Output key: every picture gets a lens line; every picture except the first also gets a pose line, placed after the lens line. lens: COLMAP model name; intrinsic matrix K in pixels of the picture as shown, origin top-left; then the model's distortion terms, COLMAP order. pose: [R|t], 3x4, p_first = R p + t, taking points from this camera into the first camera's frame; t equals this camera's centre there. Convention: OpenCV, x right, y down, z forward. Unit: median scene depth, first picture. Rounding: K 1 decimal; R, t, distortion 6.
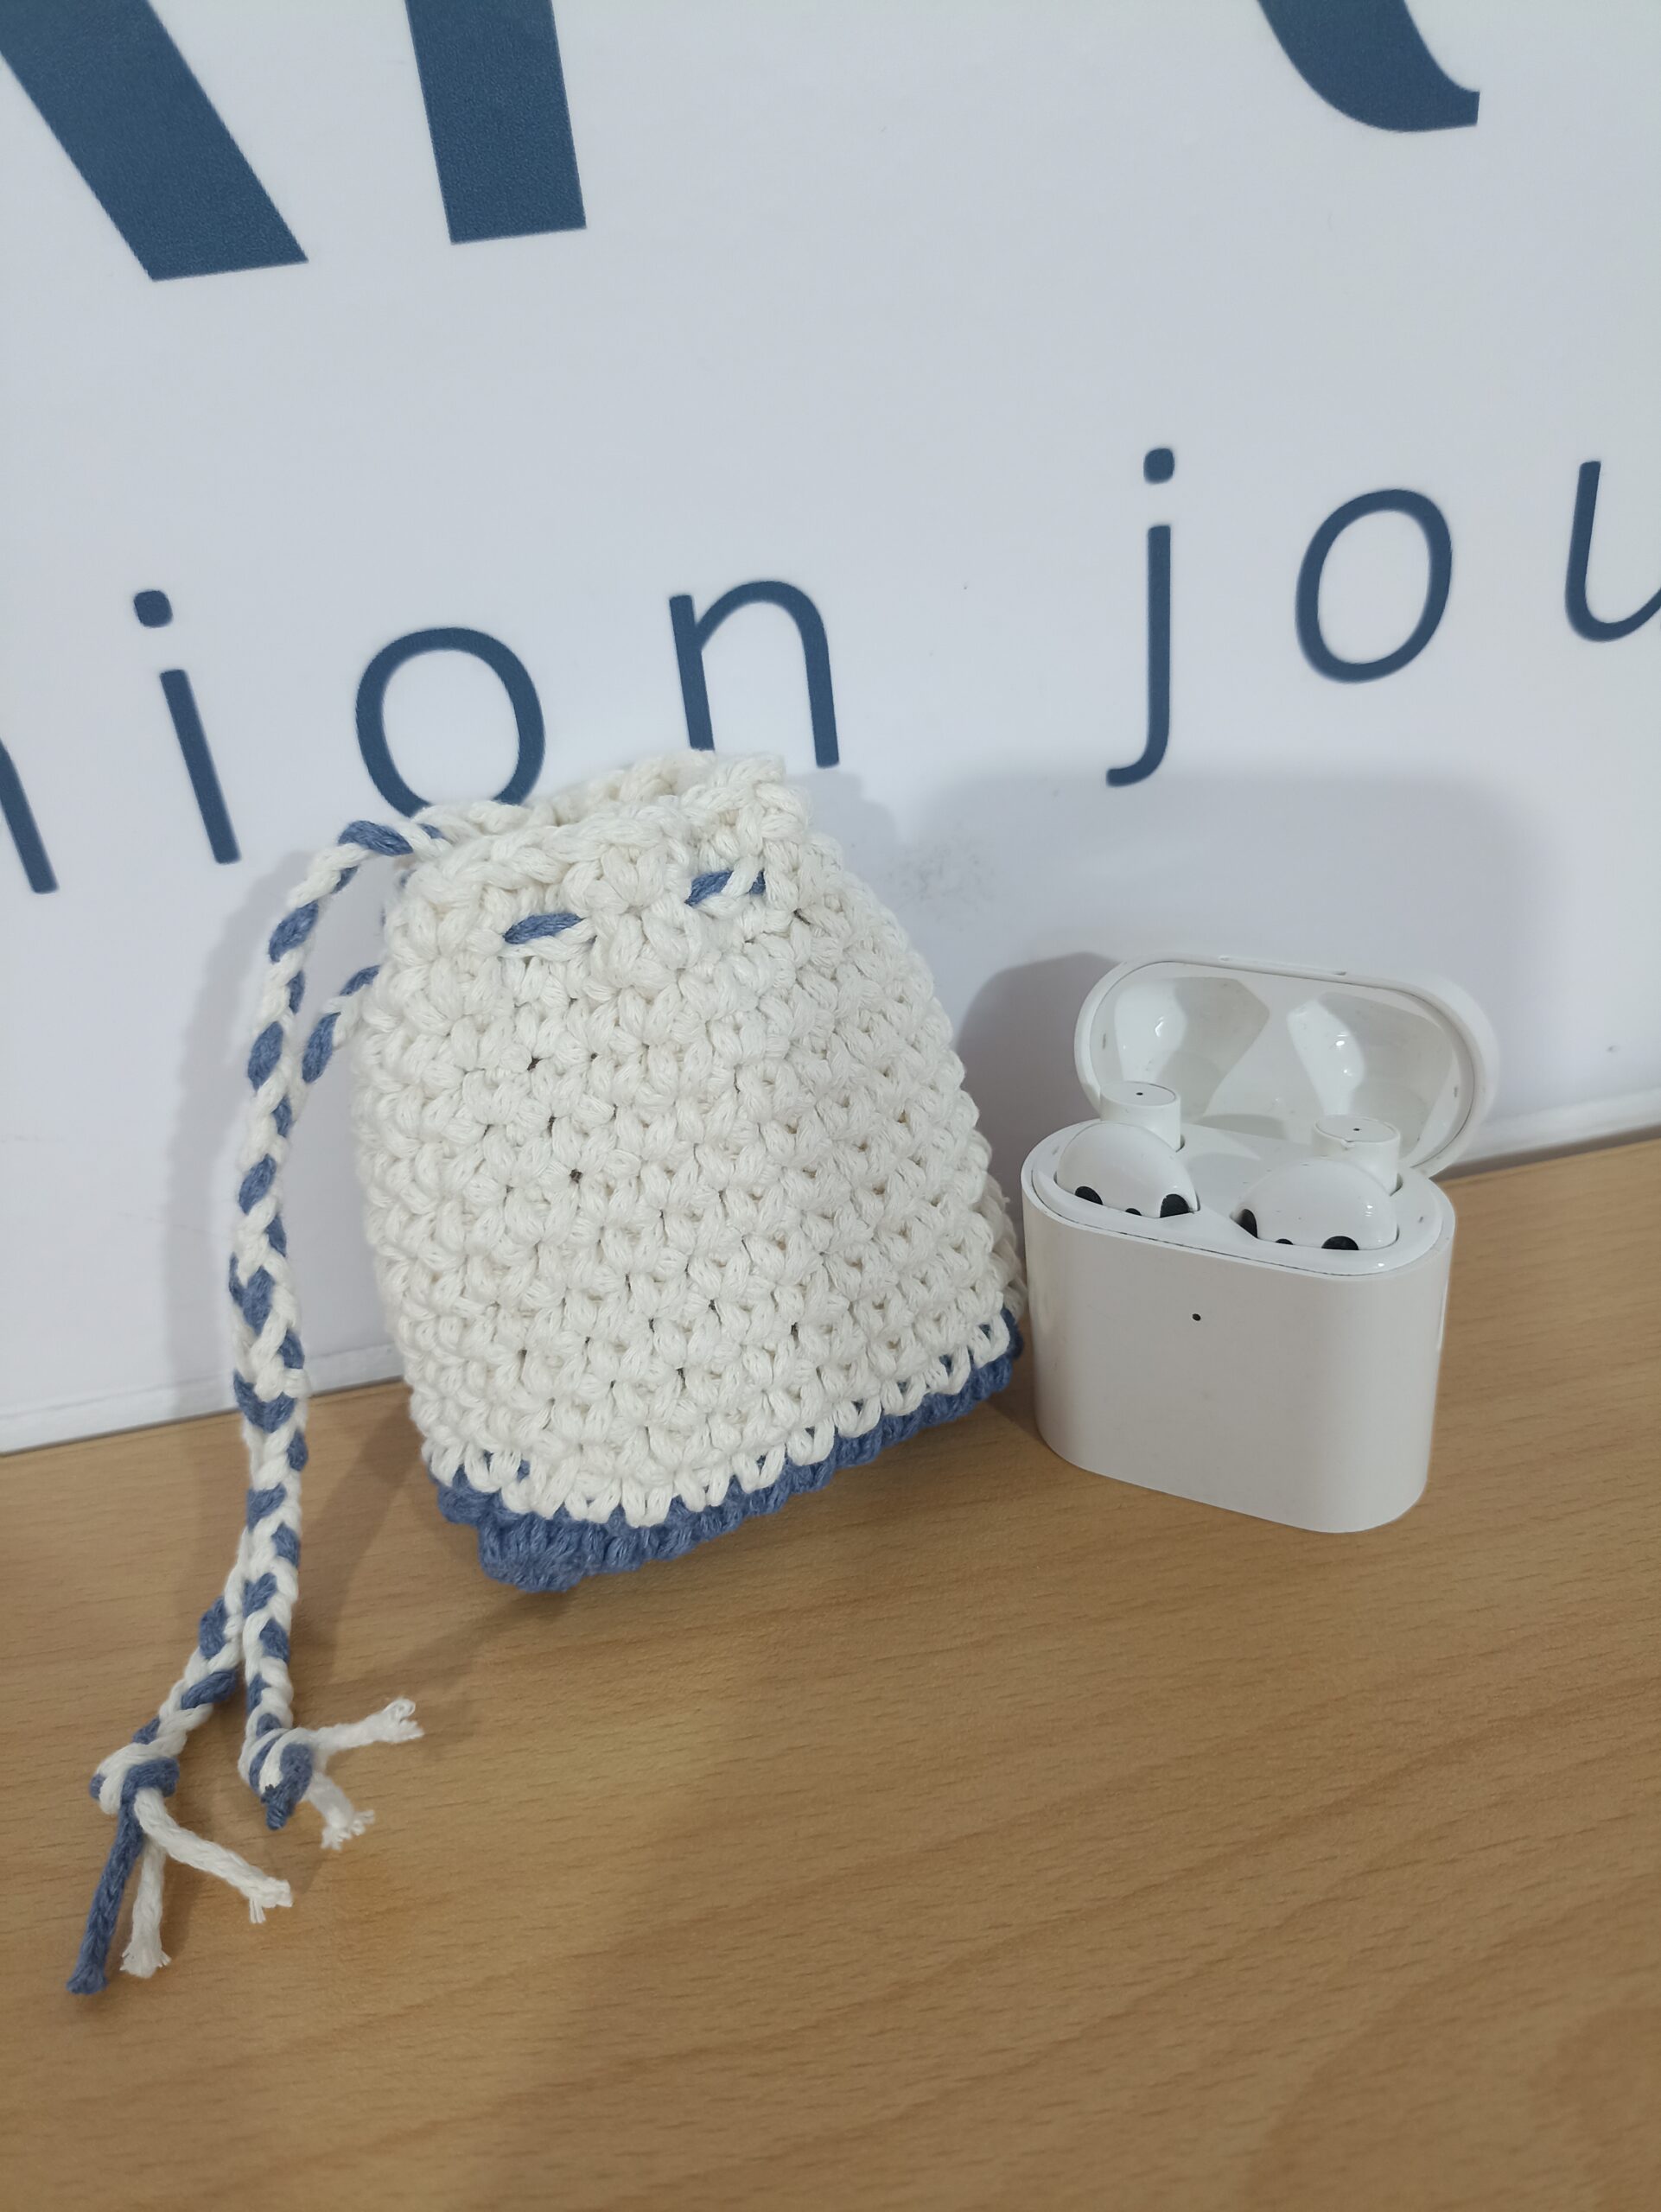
lens RADIAL K [[1646.9, 0, 829.5], [0, 1646.9, 1015.2], [0, 0, 1]] dist [-0.029027, 0.002709]
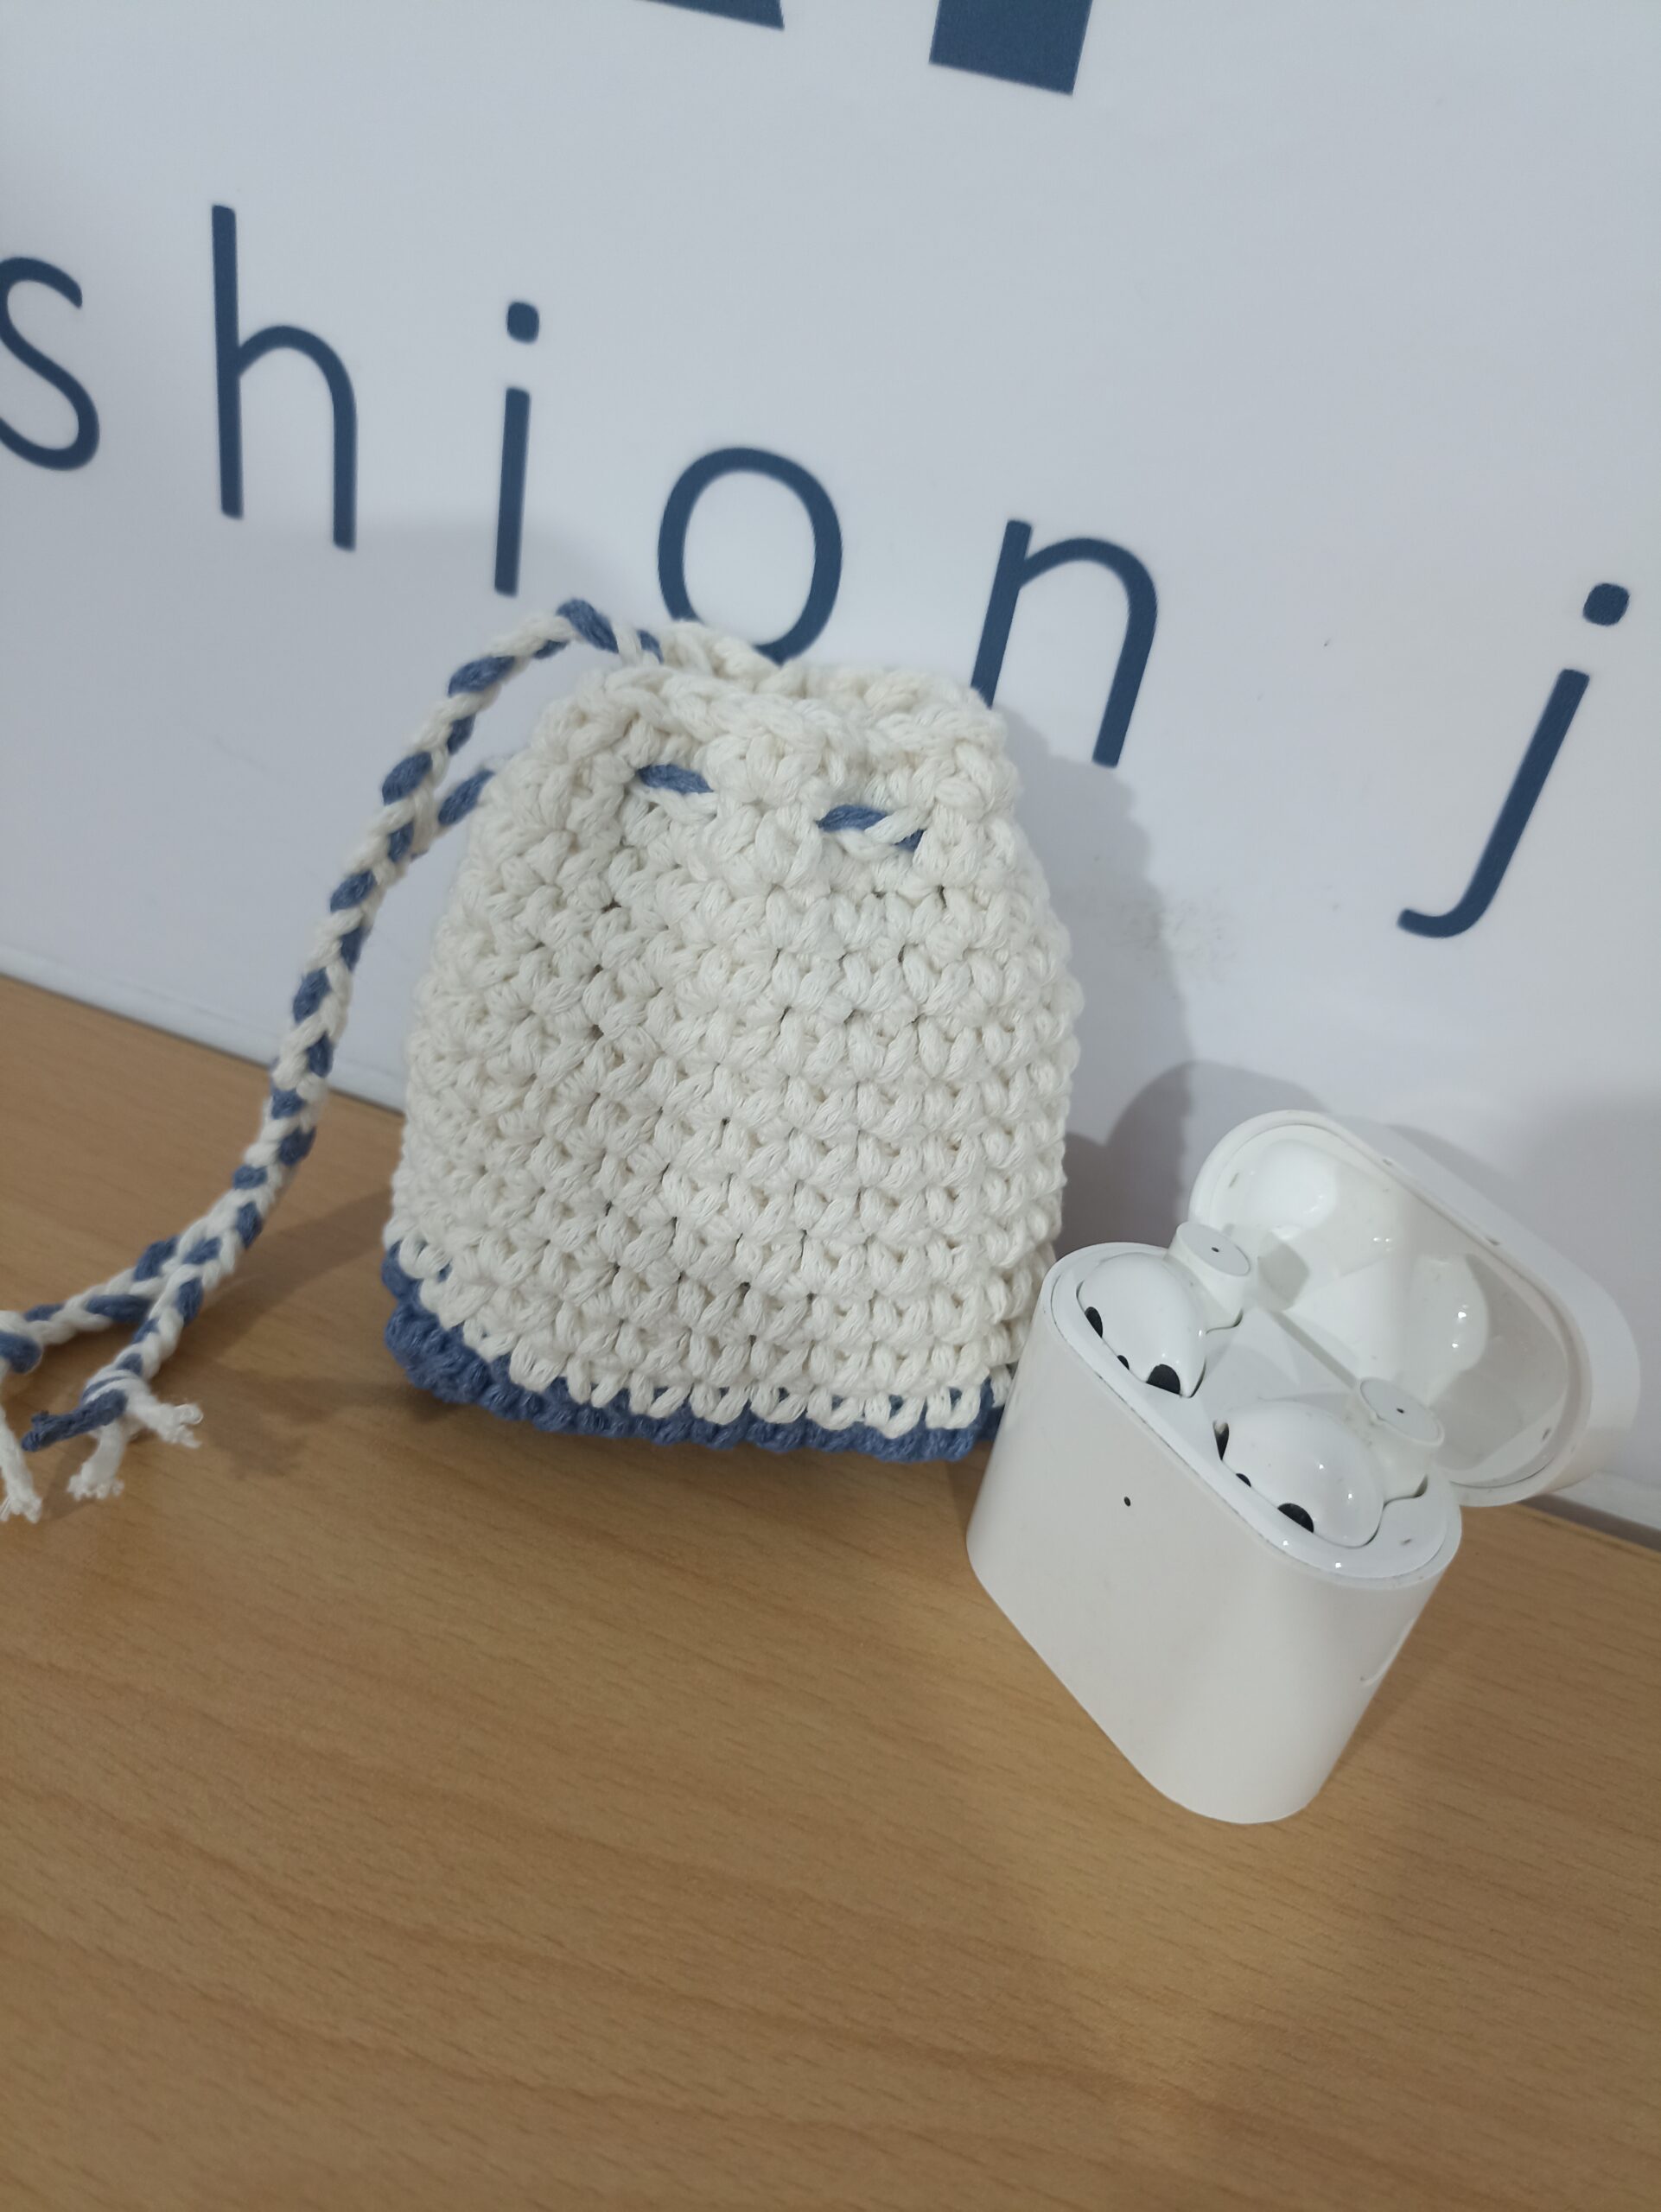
lens RADIAL K [[1671.7, 0, 913.9], [0, 1671.7, 1034.7], [0, 0, 1]] dist [-0.039894, 0.015956]
pose [[0.853580, 0.464547, -0.235791, 0.226520], [-0.450293, 0.885508, 0.114506, -0.092002], [0.261988, 0.008435, 0.965034, 0.112522]]
